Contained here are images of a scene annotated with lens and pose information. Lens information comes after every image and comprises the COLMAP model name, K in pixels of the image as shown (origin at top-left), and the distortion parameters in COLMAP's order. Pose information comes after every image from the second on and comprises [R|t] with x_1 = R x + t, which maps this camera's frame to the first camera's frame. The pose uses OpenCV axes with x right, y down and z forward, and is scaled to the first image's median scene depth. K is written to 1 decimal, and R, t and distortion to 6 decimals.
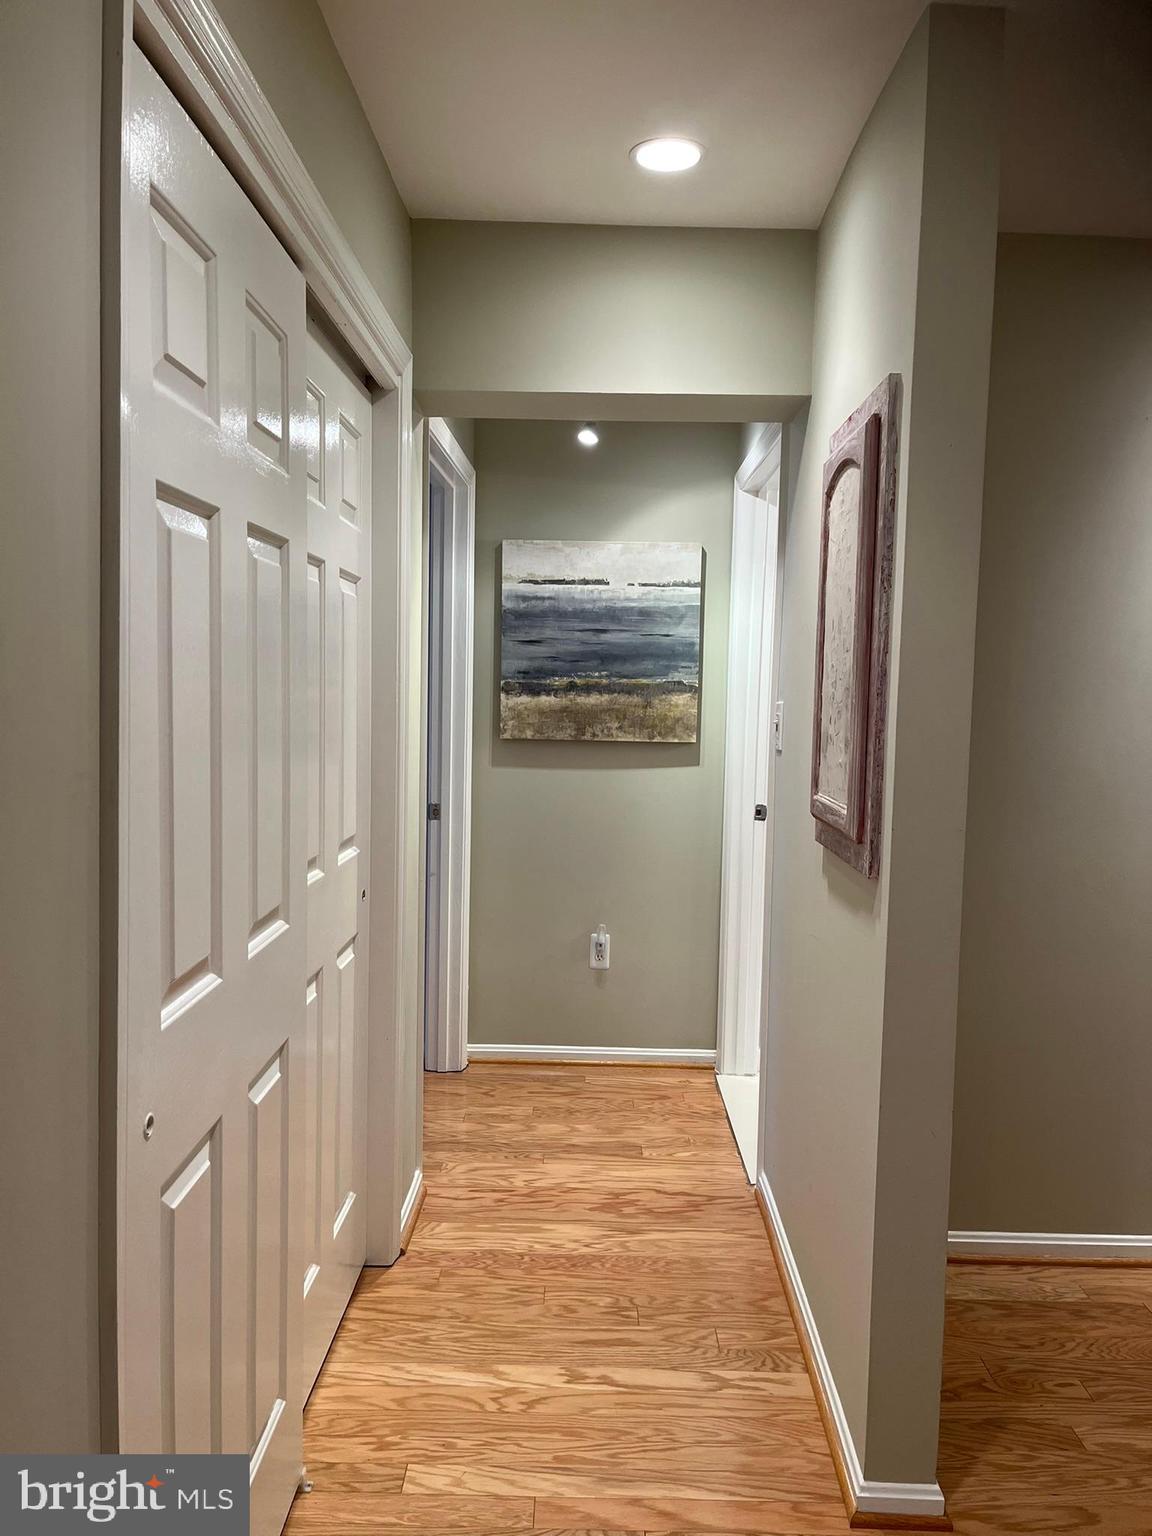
lens RADIAL K [[1147.0, 0, 576.0], [0, 1147.0, 768.0], [0, 0, 1]] dist [0.097379, -0.144628]
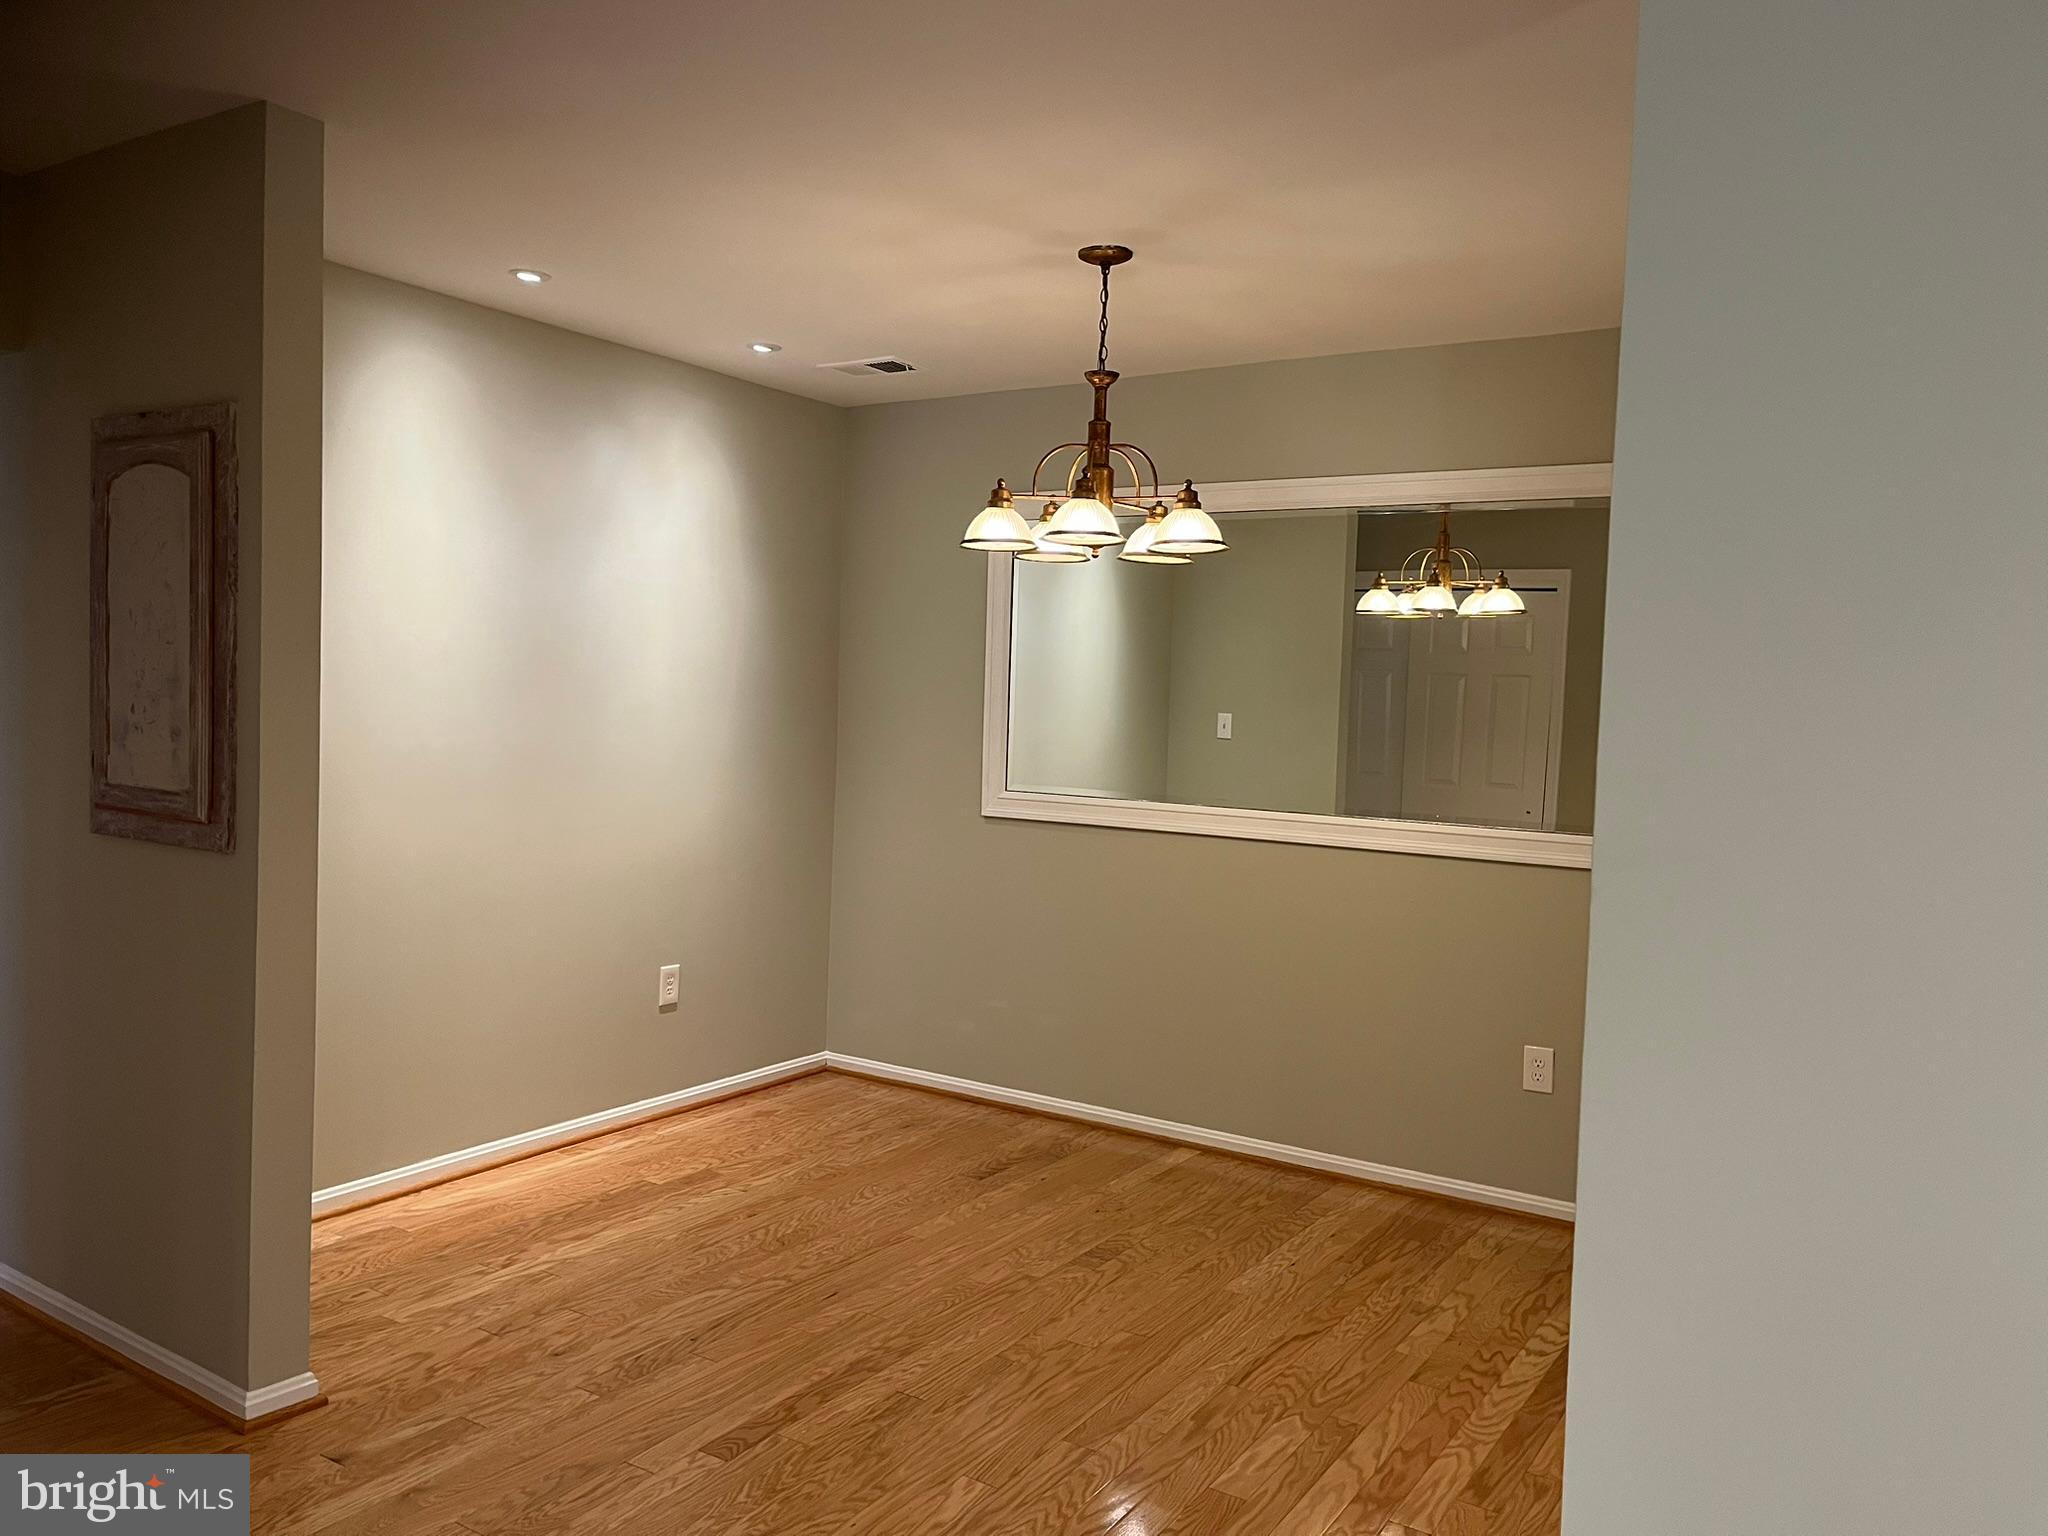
lens RADIAL K [[1529.3, 0, 1024.0], [0, 1529.3, 768.0], [0, 0, 1]] dist [0.097379, -0.144628]
pose [[0.526938, -0.040214, 0.848952, -0.524938], [0.034422, 0.999070, 0.025960, 0.001652], [-0.849206, 0.015543, 0.527833, -0.372293]]
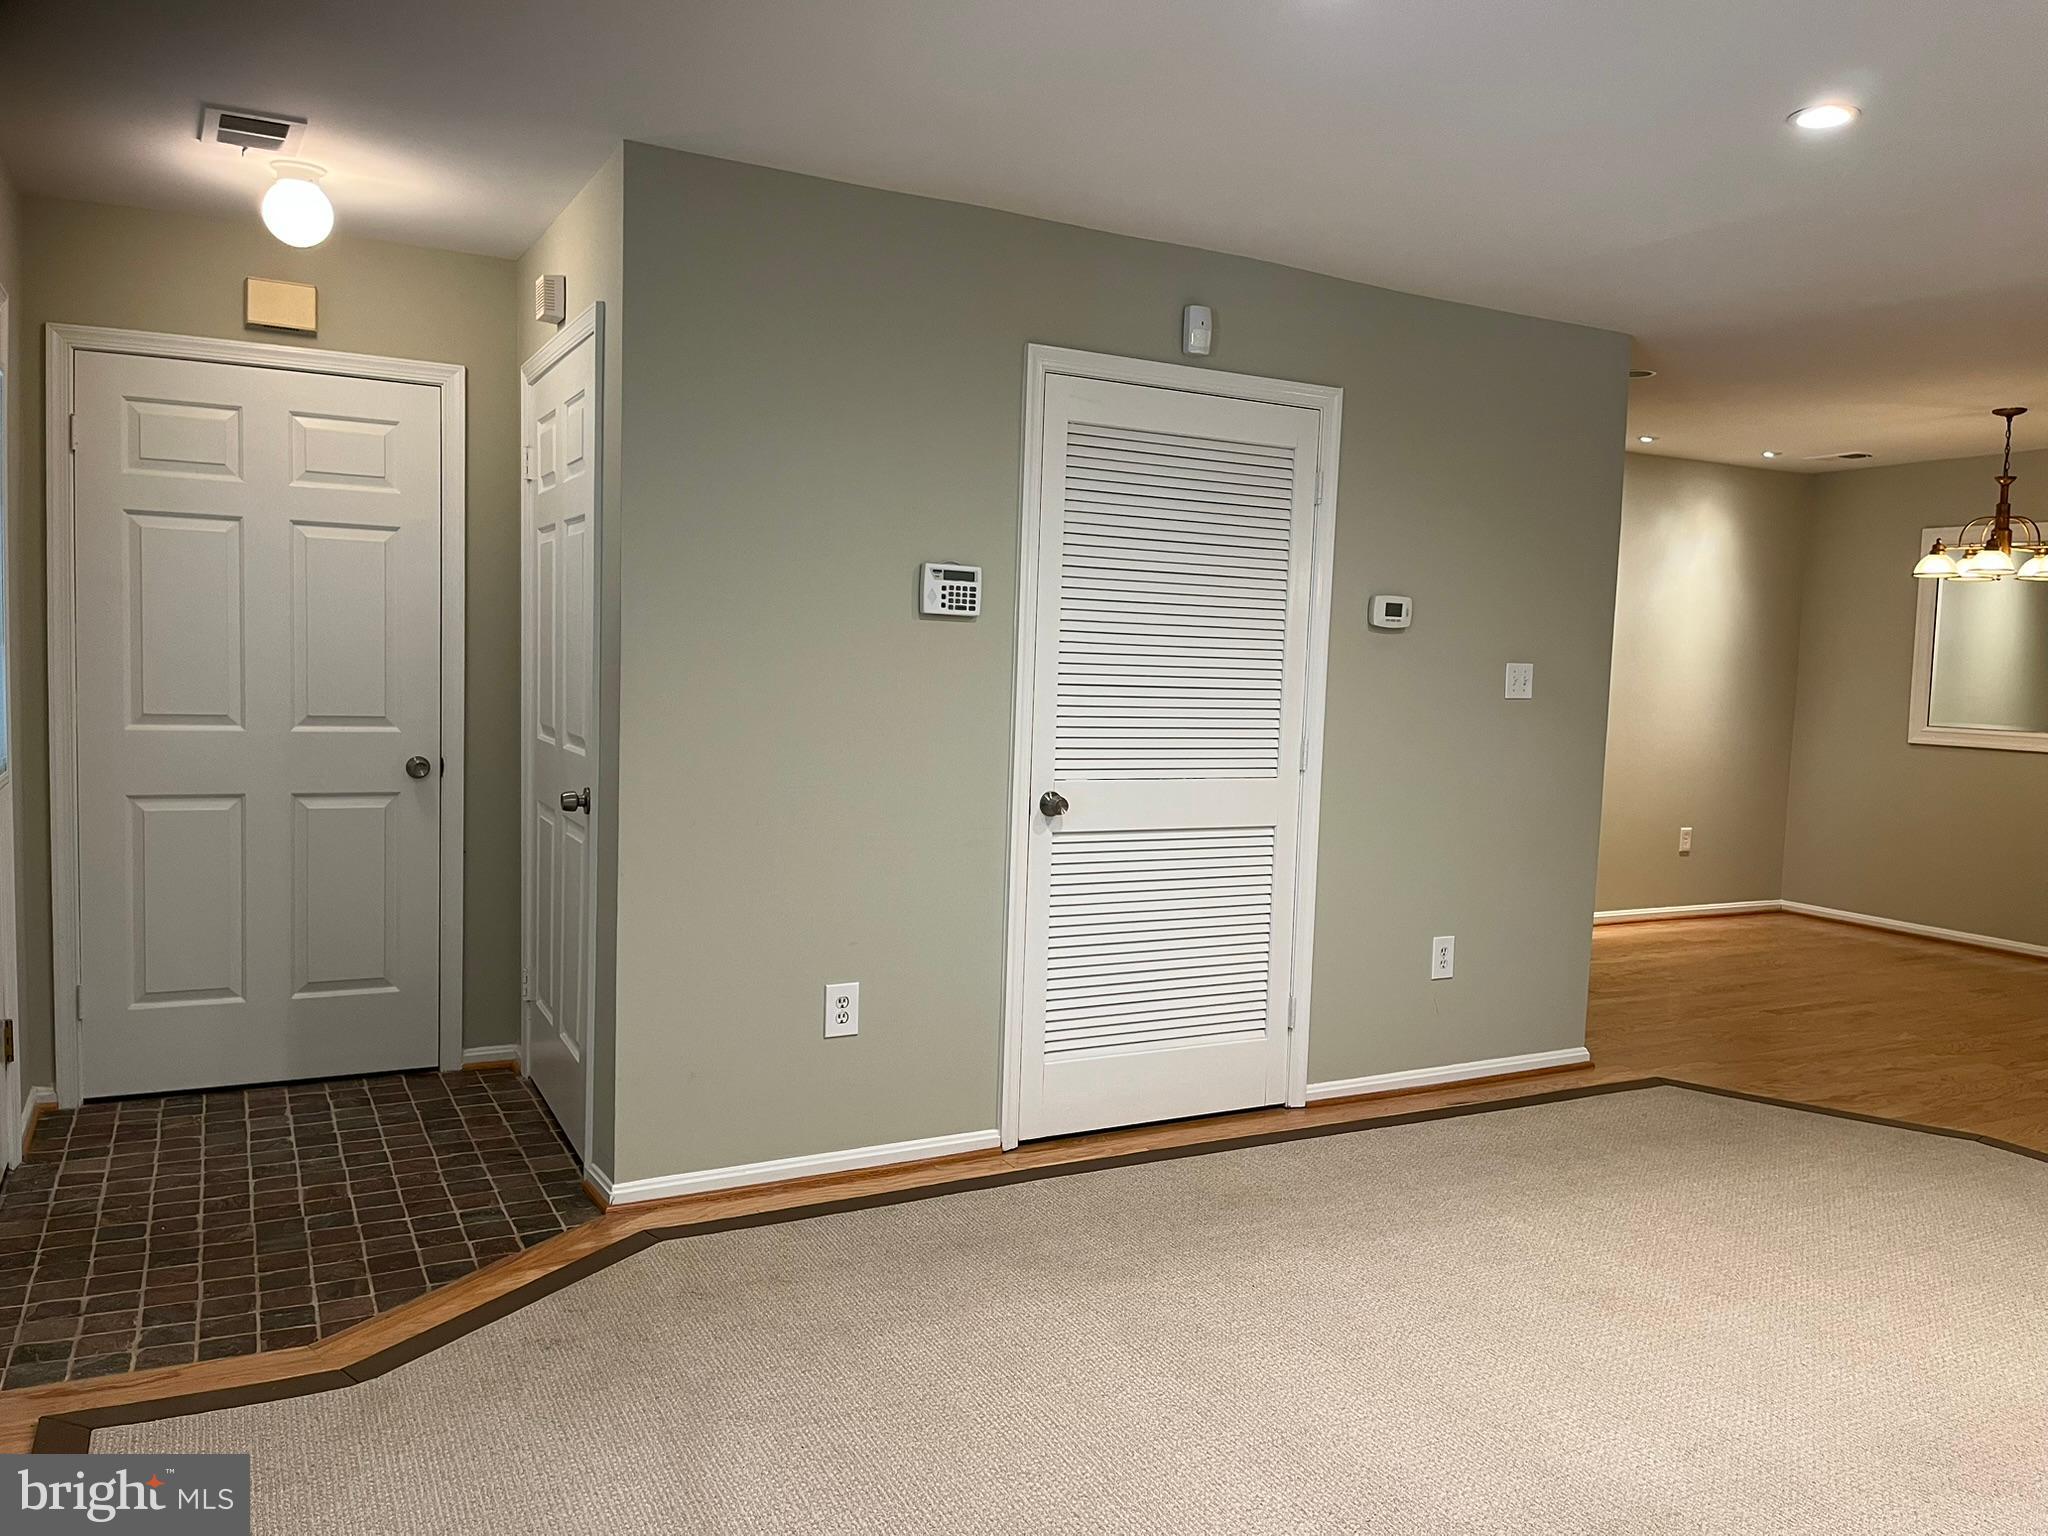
lens RADIAL K [[1529.3, 0, 1024.0], [0, 1529.3, 768.0], [0, 0, 1]] dist [0.097379, -0.144628]
pose [[0.880141, -0.027410, 0.473920, -2.043741], [0.019052, 0.999567, 0.022431, 0.071727], [-0.474330, -0.010713, 0.880282, -1.253305]]
